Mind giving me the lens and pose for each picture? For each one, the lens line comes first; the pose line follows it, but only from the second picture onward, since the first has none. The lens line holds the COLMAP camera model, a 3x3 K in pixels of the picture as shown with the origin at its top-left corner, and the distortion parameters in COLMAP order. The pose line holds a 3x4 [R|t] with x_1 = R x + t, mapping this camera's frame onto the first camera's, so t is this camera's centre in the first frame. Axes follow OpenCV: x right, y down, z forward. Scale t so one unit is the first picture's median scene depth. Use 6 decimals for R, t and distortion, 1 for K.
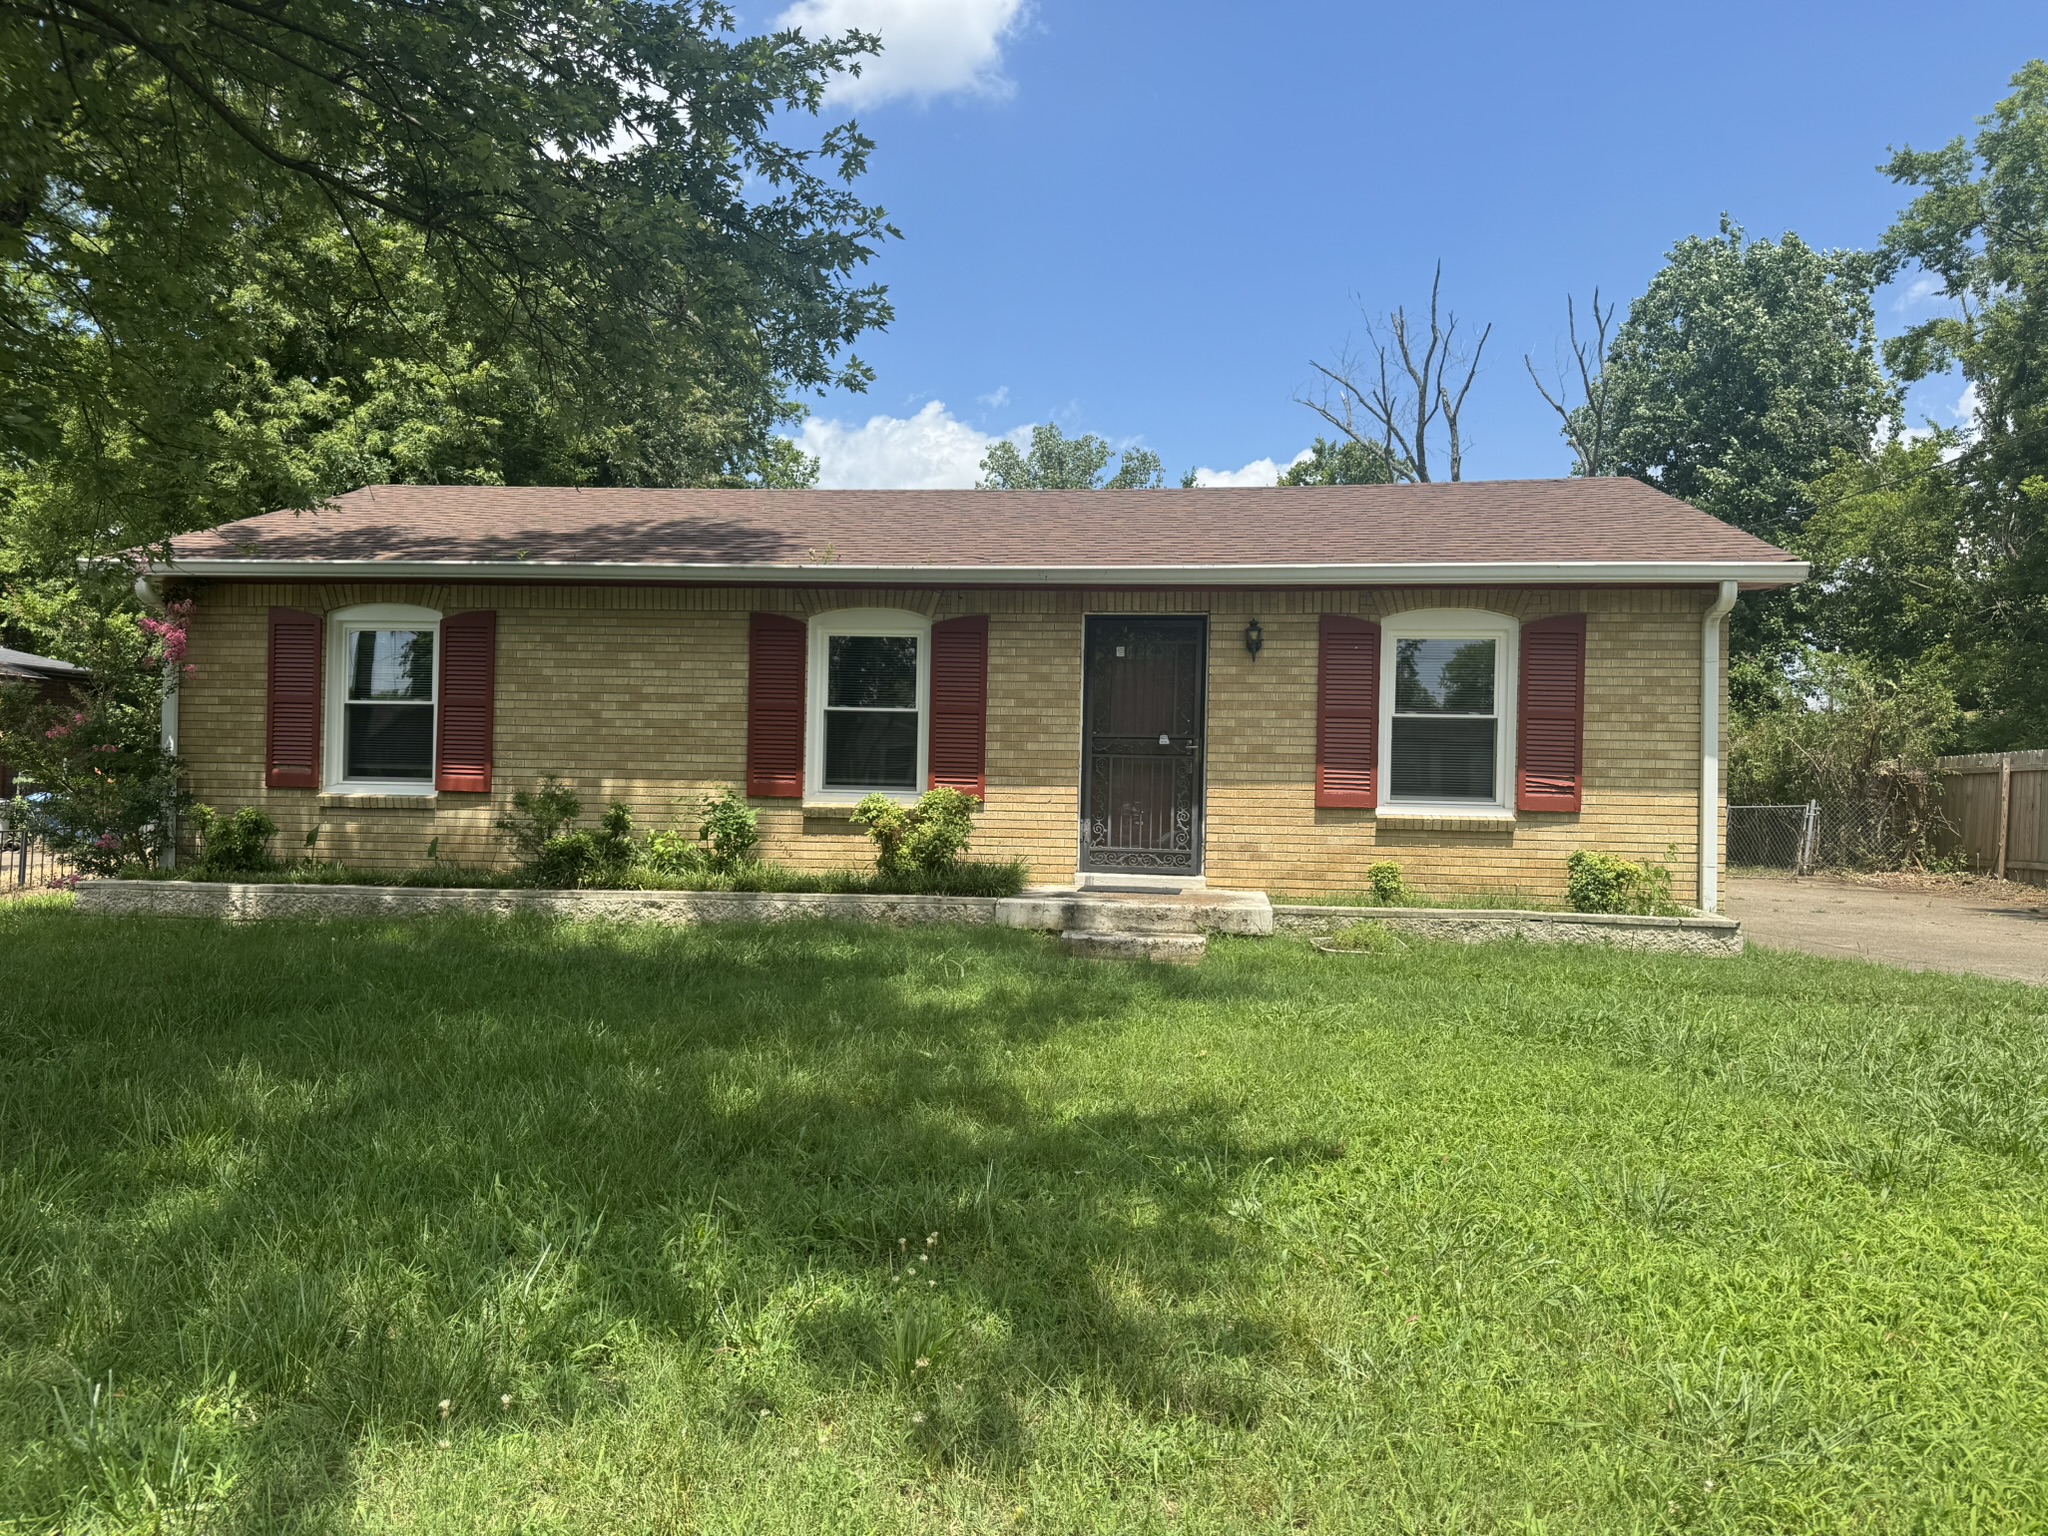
lens RADIAL K [[1402.1, 0, 1024.0], [0, 1402.1, 768.0], [0, 0, 1]] dist [0.128206, -0.249262]
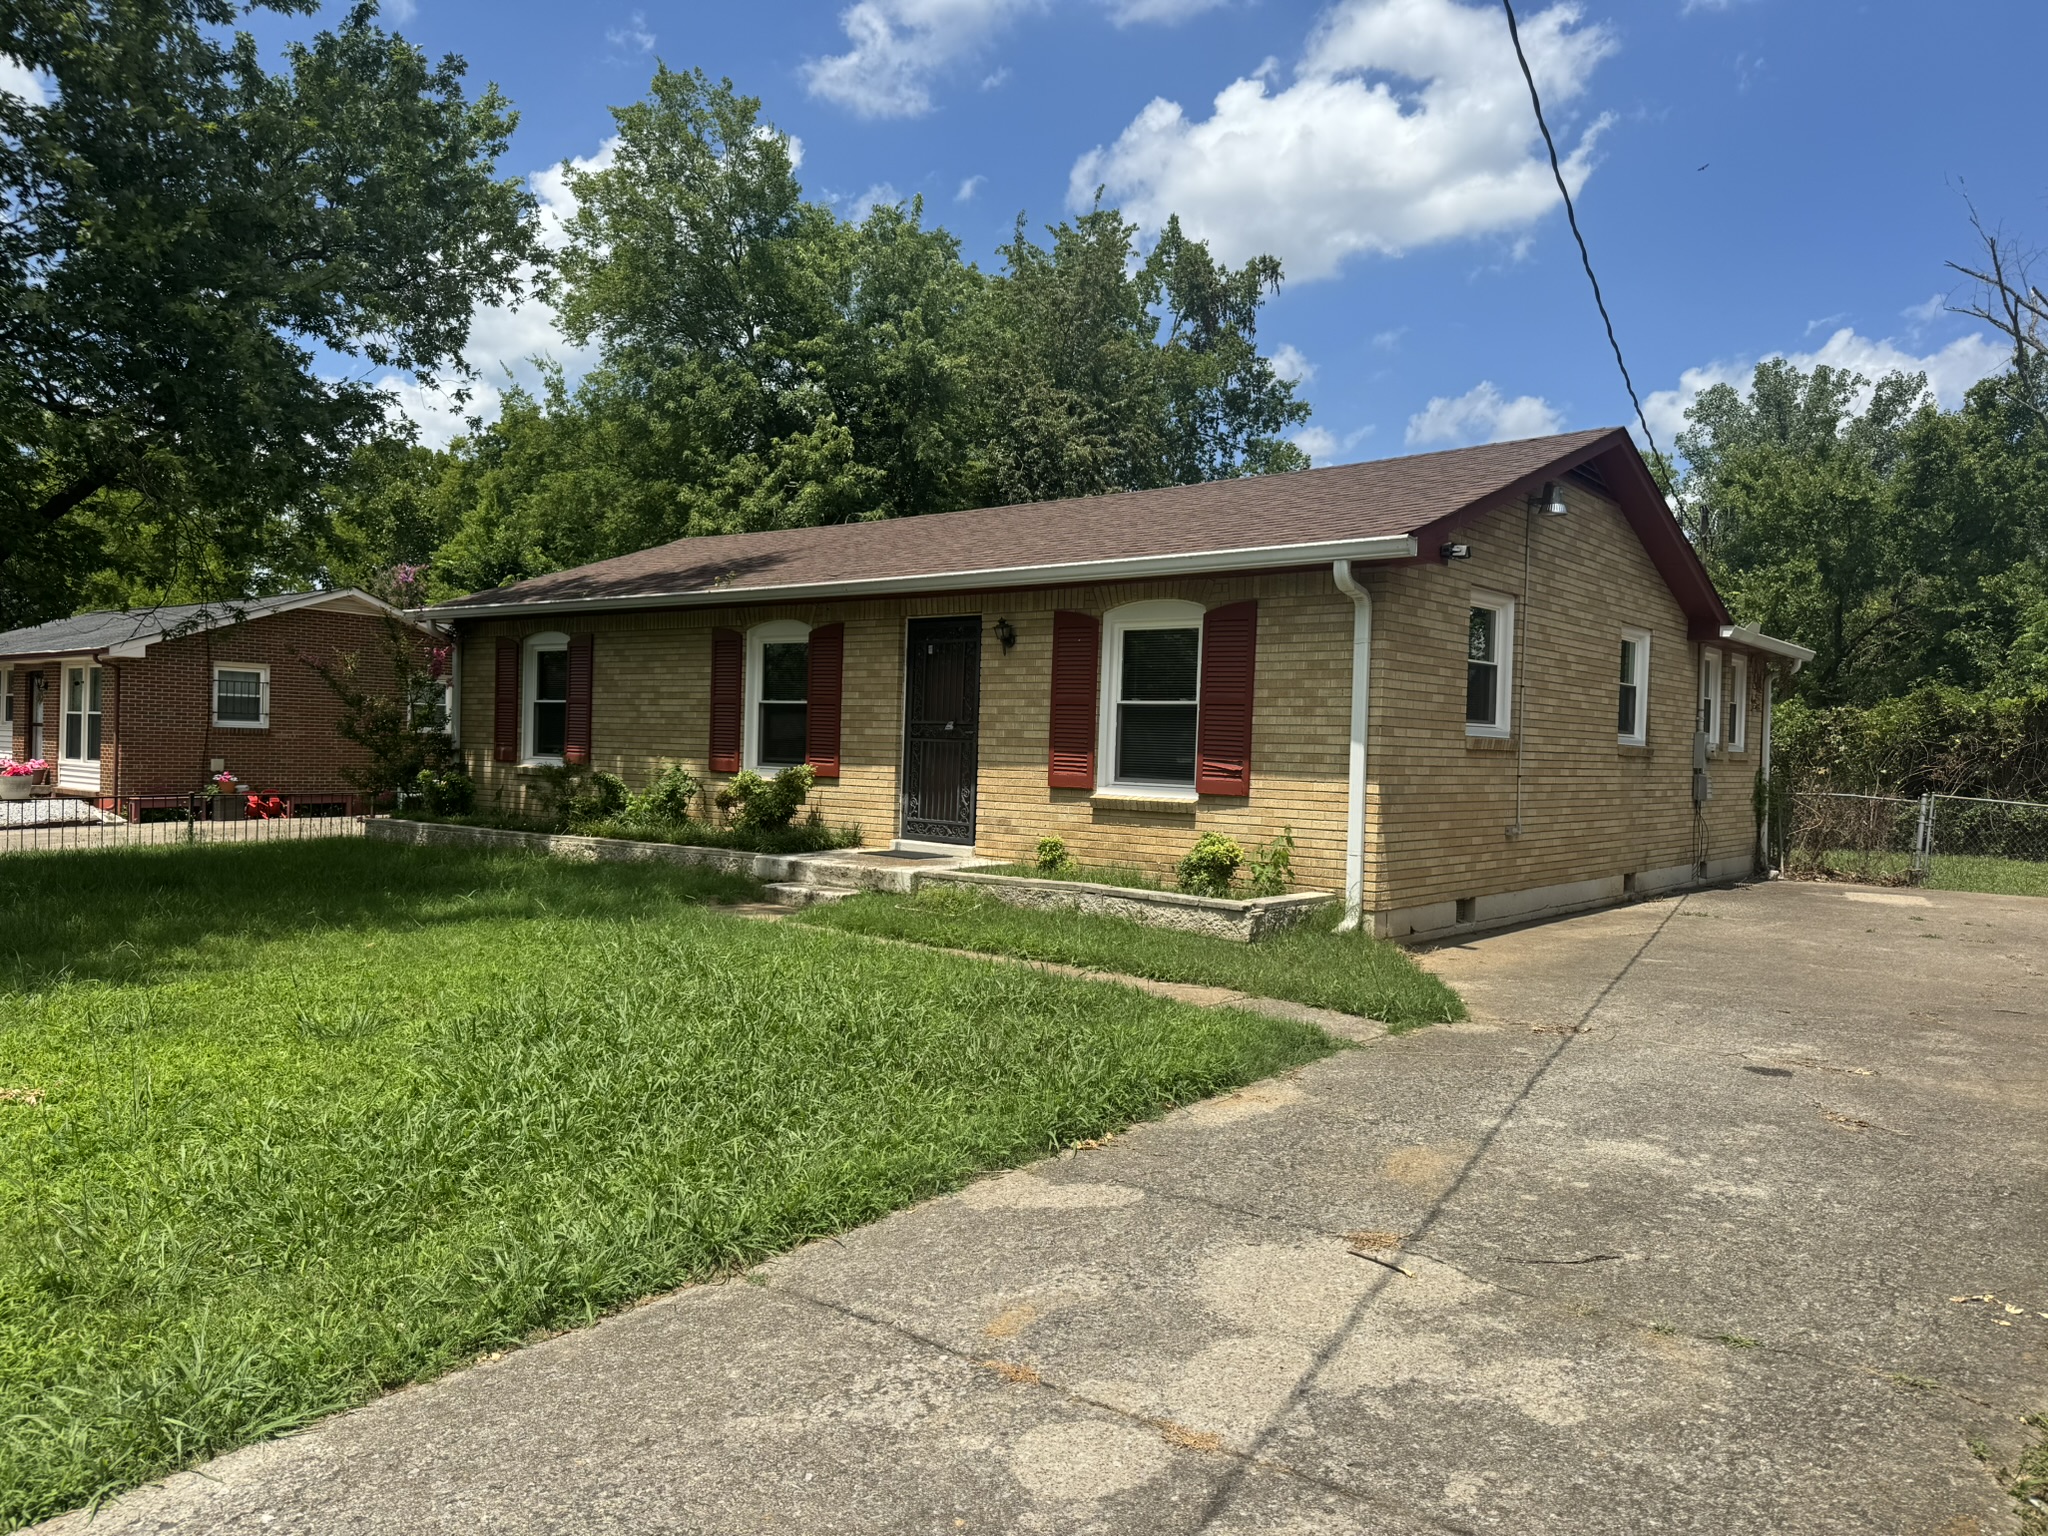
lens RADIAL K [[1402.1, 0, 1024.0], [0, 1402.1, 768.0], [0, 0, 1]] dist [0.128206, -0.249262]
pose [[0.847494, 0.012191, -0.530665, 0.769361], [-0.006031, 0.999893, 0.013338, -0.001363], [0.530771, -0.008103, 0.847477, 0.062934]]
